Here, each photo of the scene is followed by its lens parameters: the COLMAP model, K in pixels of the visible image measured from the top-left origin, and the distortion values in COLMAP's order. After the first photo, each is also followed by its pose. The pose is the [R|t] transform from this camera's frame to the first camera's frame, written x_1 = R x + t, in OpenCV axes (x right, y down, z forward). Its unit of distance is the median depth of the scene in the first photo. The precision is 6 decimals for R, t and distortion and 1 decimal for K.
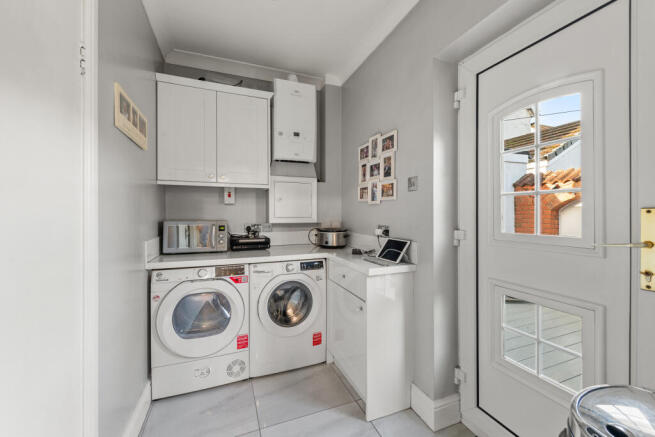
lens RADIAL K [[264.4, 0, 326.2], [0, 264.4, 214.0], [0, 0, 1]] dist [-0.001835, -0.000105]
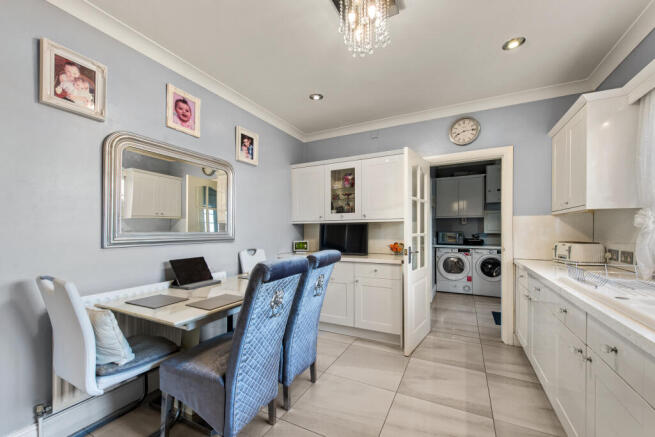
lens RADIAL K [[264.4, 0, 323.7], [0, 264.4, 230.4], [0, 0, 1]] dist [-0.001835, -0.000105]
pose [[0.644515, -0.008470, -0.764545, 0.718232], [0.002312, 0.999956, -0.009129, 0.034592], [0.764588, 0.004116, 0.644506, -1.690001]]
